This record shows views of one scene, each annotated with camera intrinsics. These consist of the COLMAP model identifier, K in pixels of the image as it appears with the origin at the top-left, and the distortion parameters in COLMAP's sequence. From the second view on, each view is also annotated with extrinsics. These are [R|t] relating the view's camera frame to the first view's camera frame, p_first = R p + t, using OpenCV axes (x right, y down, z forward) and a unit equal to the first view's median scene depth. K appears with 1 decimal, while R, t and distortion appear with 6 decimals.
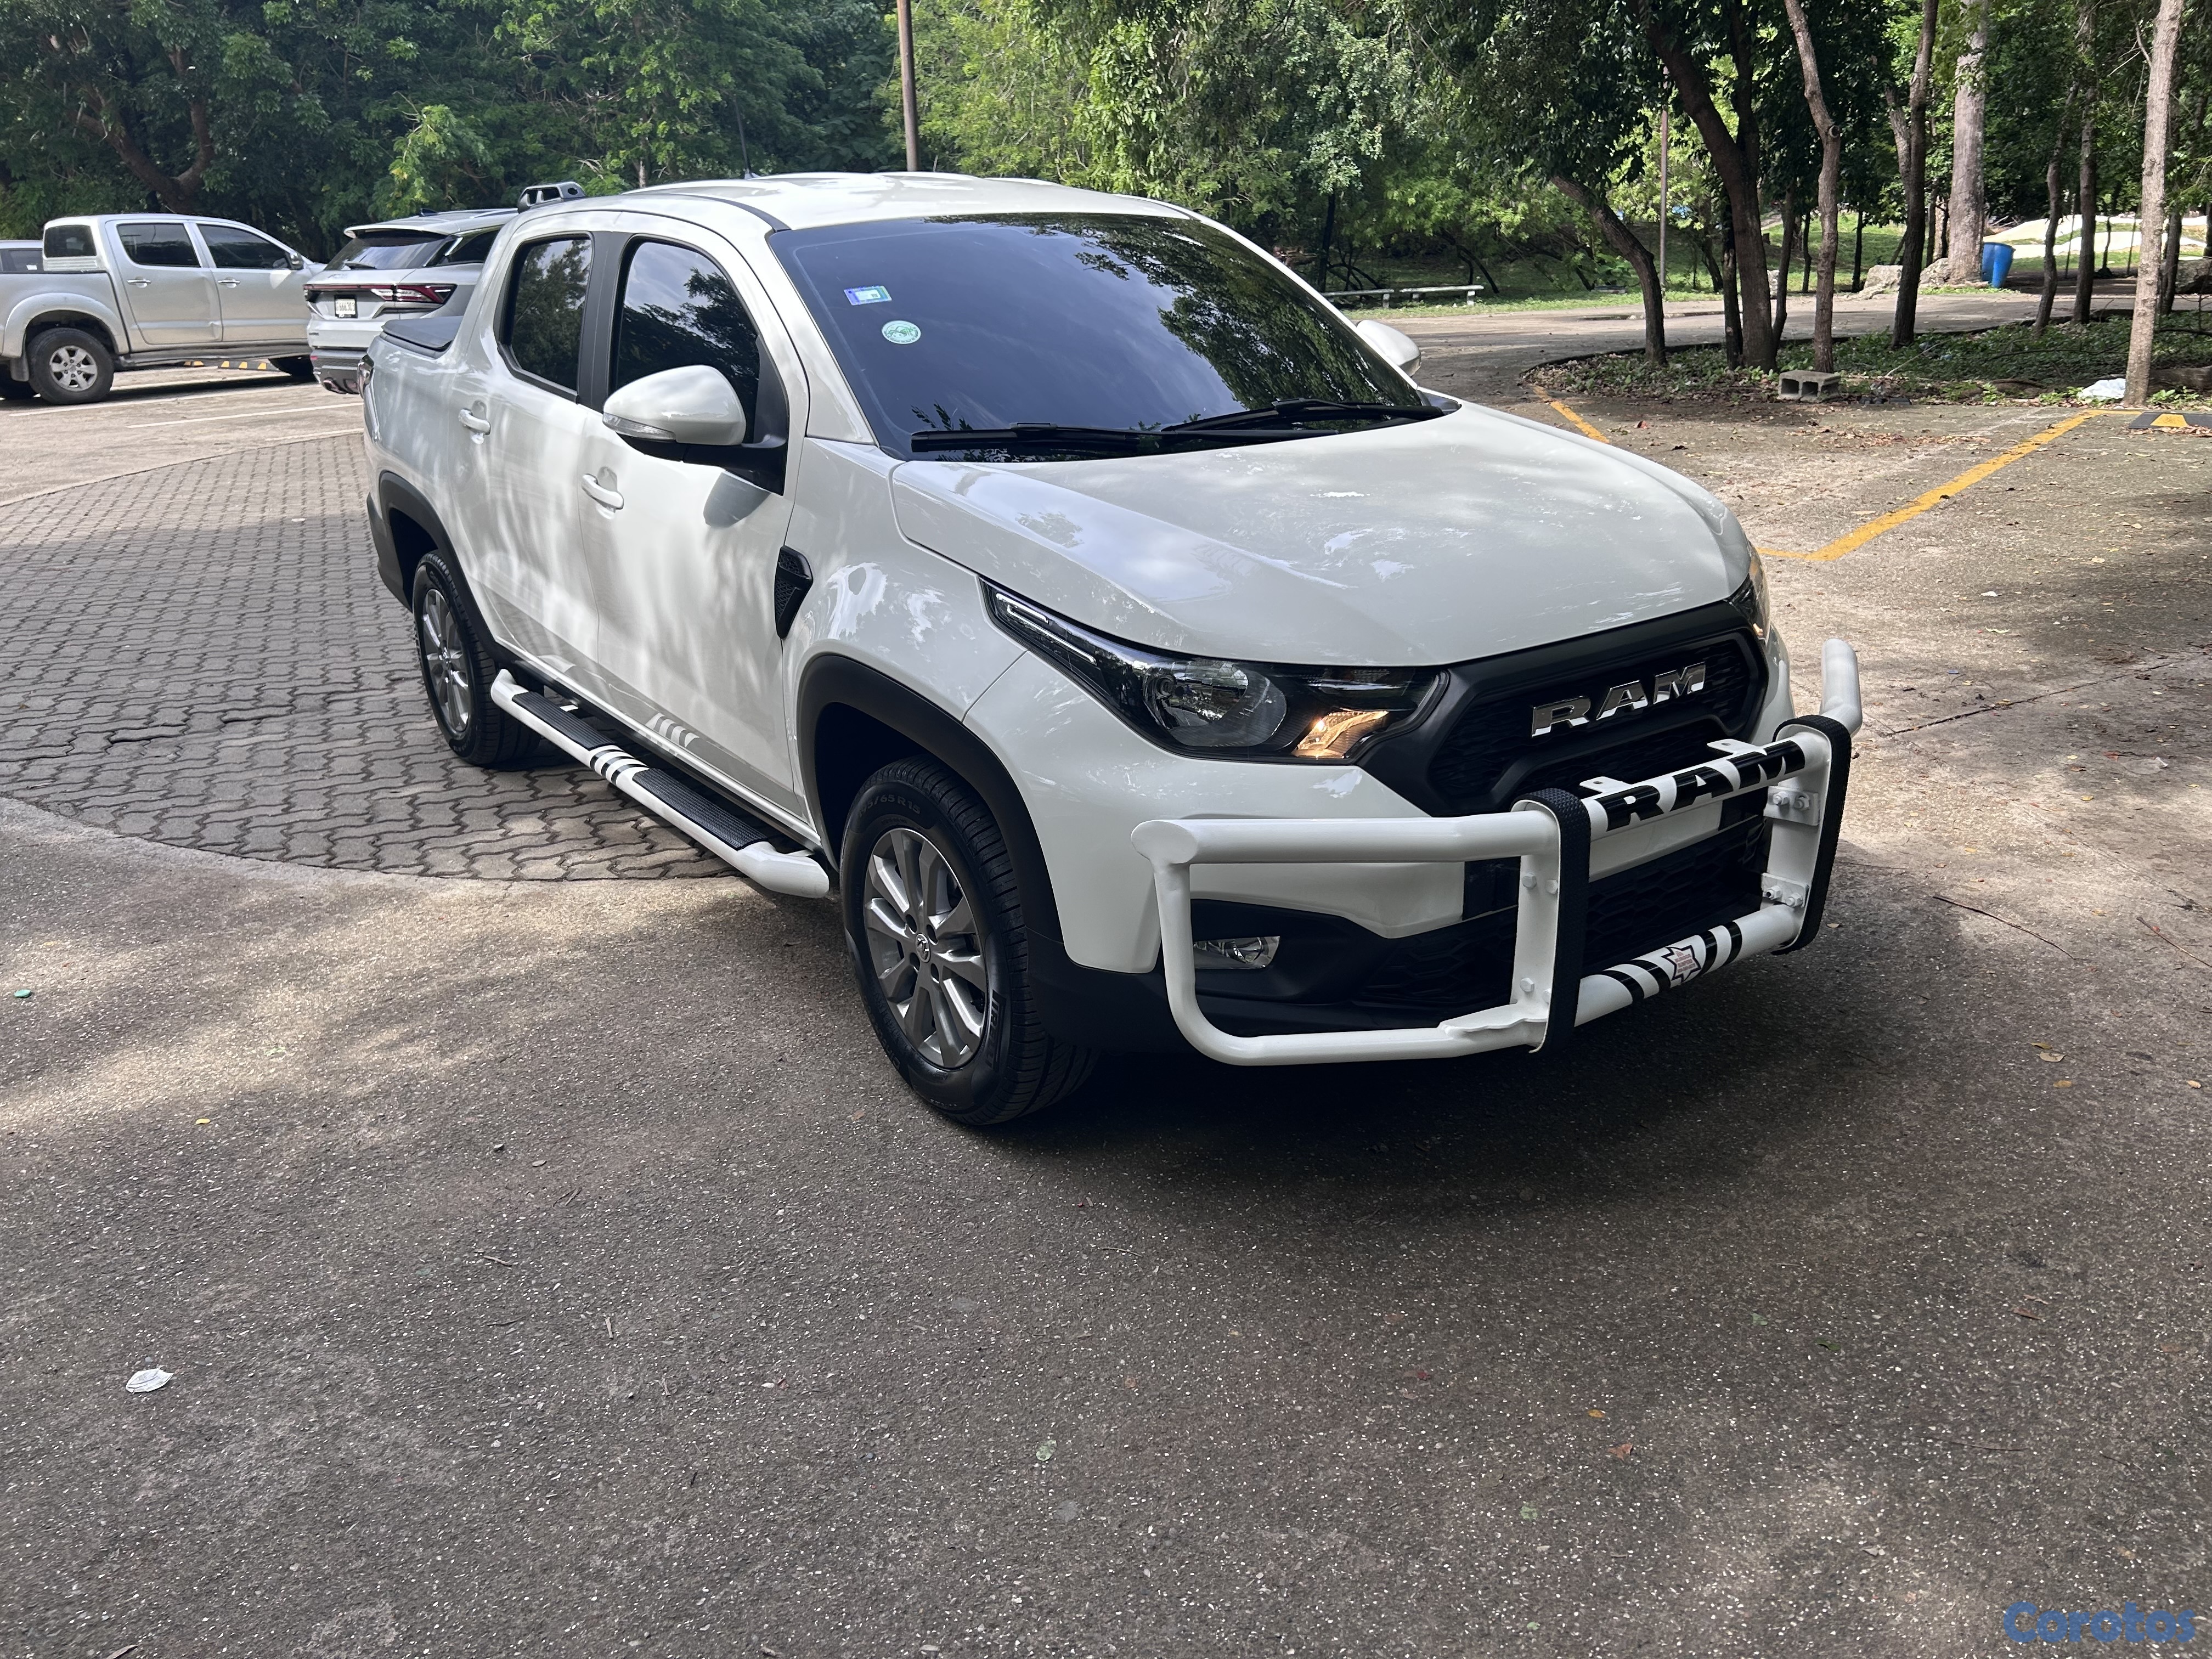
lens RADIAL K [[1686.5, 0, 1113.0], [0, 1686.5, 834.7], [0, 0, 1]] dist [0.040627, -0.036575]
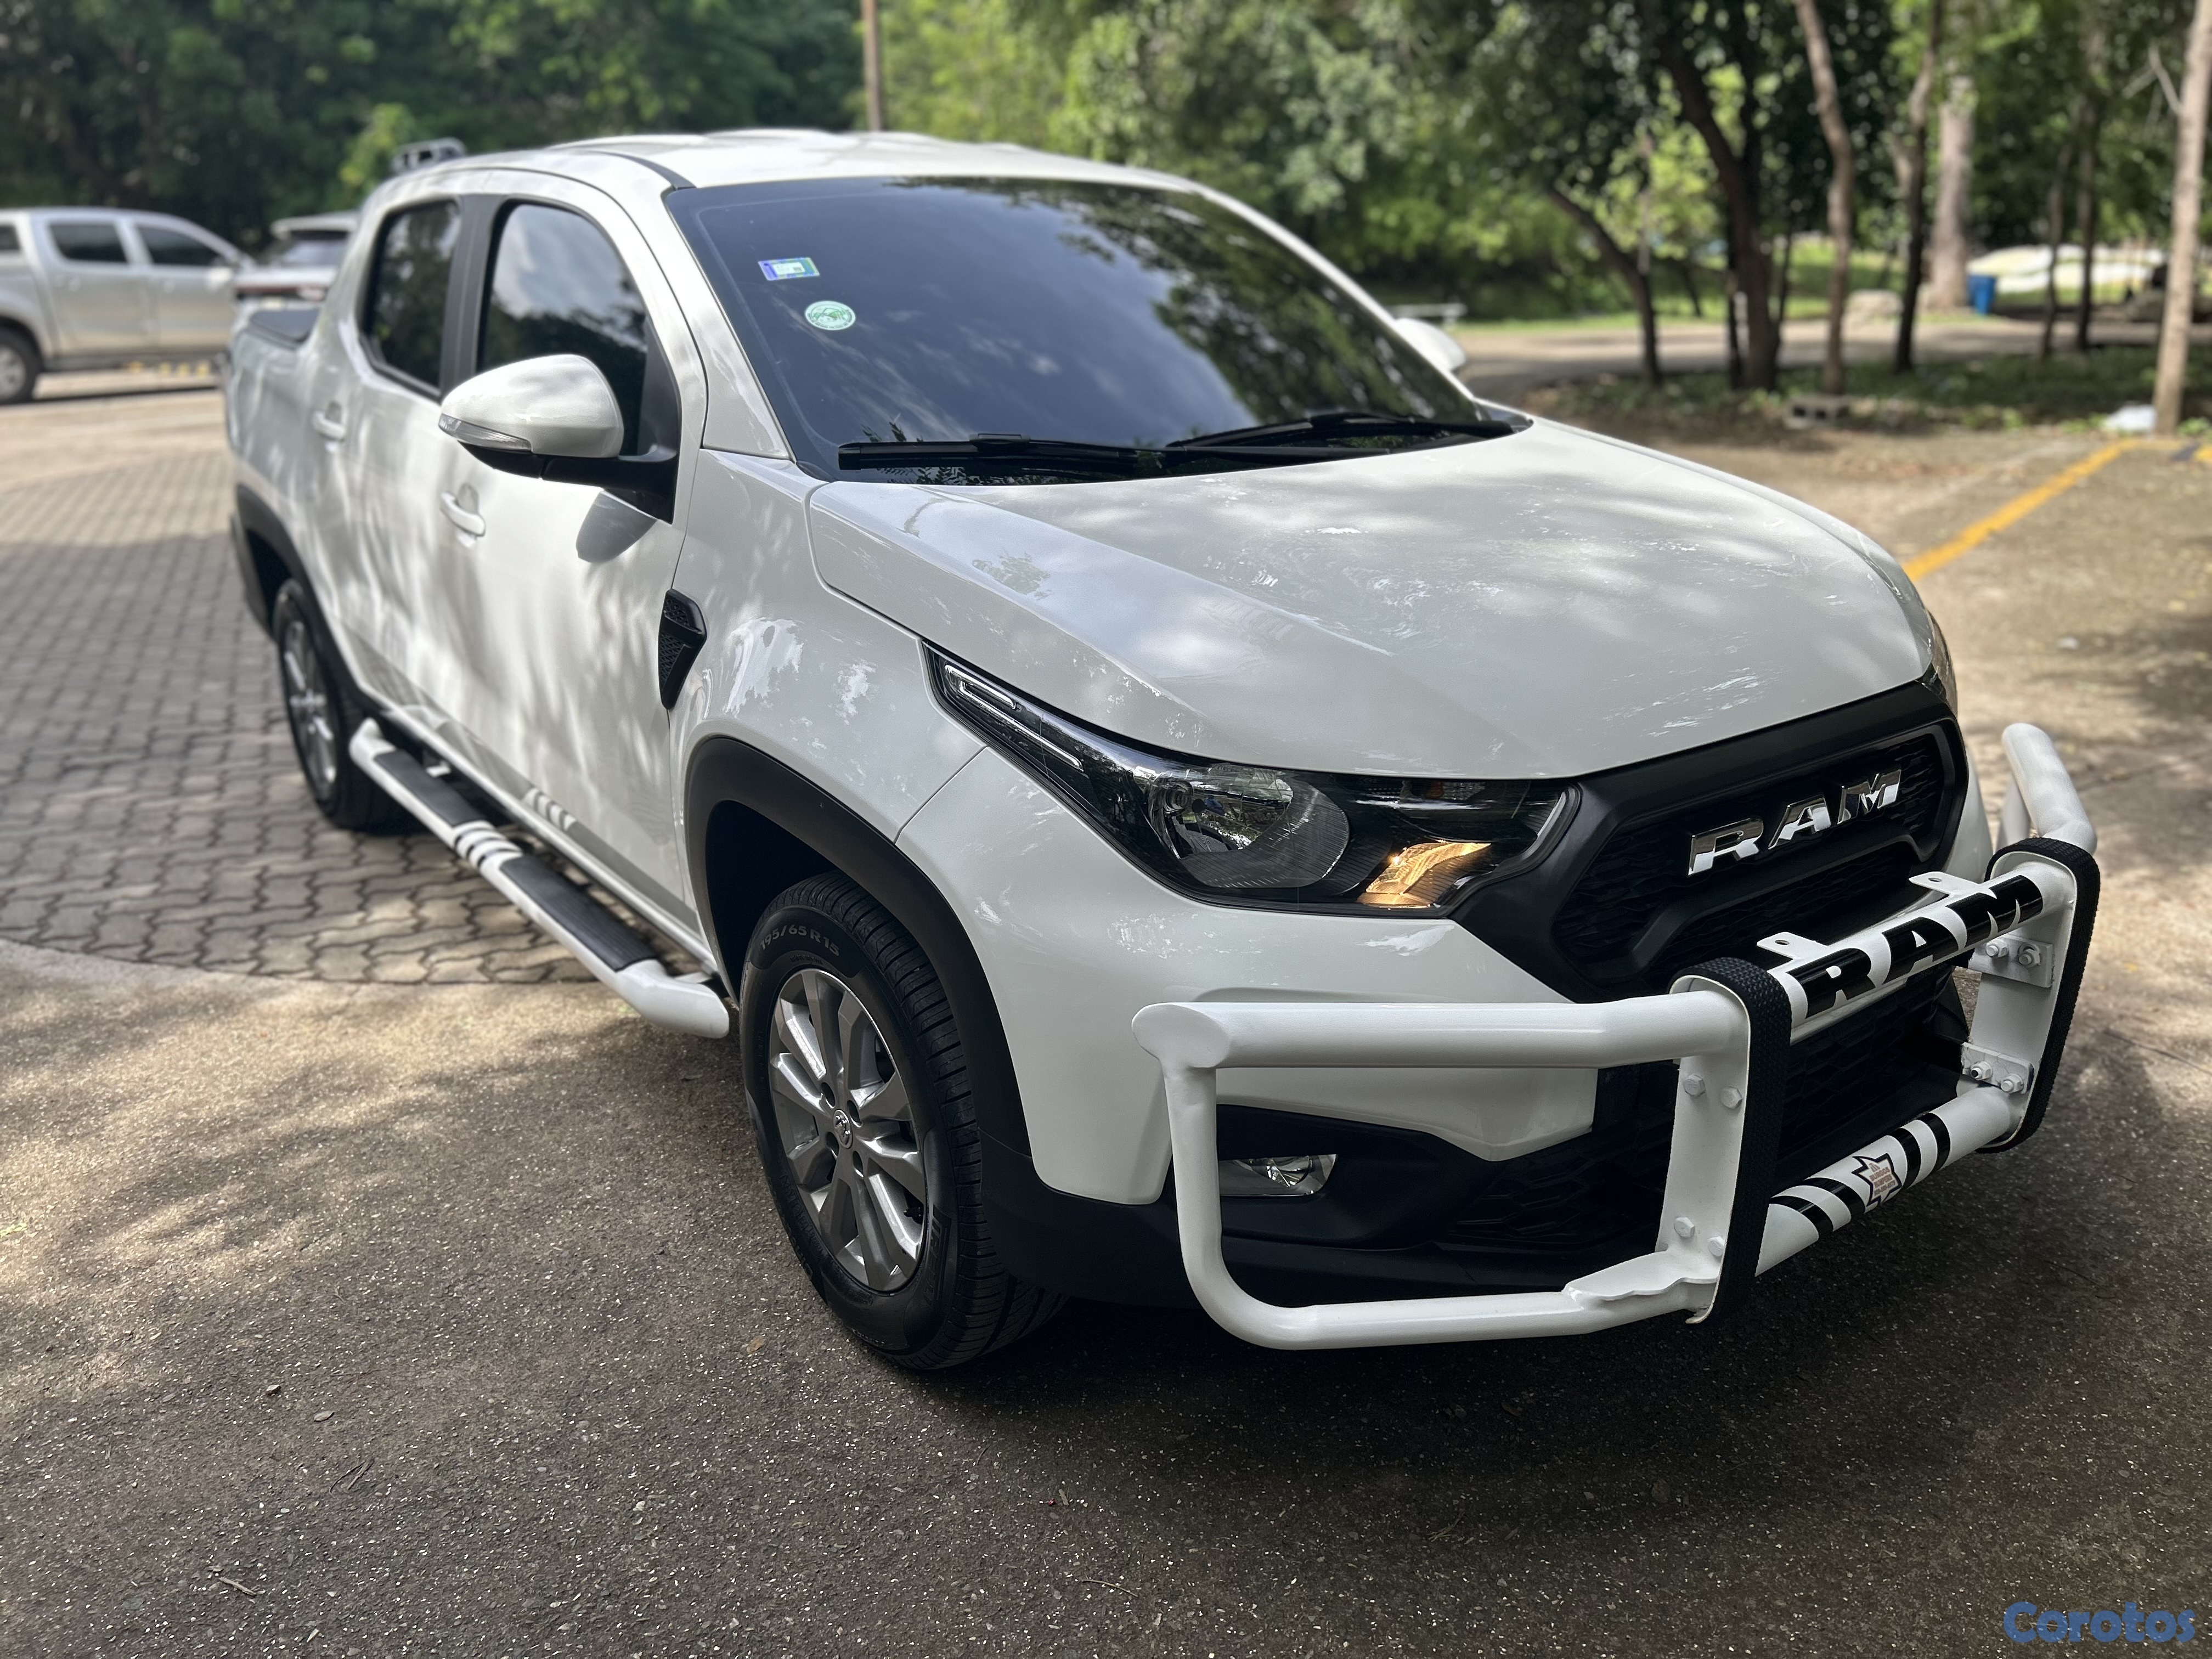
lens RADIAL K [[1675.6, 0, 1098.9], [0, 1675.6, 828.7], [0, 0, 1]] dist [0.017508, -0.003468]
pose [[0.999878, 0.010139, 0.011888, -0.008886], [-0.009988, 0.999870, -0.012668, -0.054023], [-0.012015, 0.012547, 0.999849, 0.235841]]
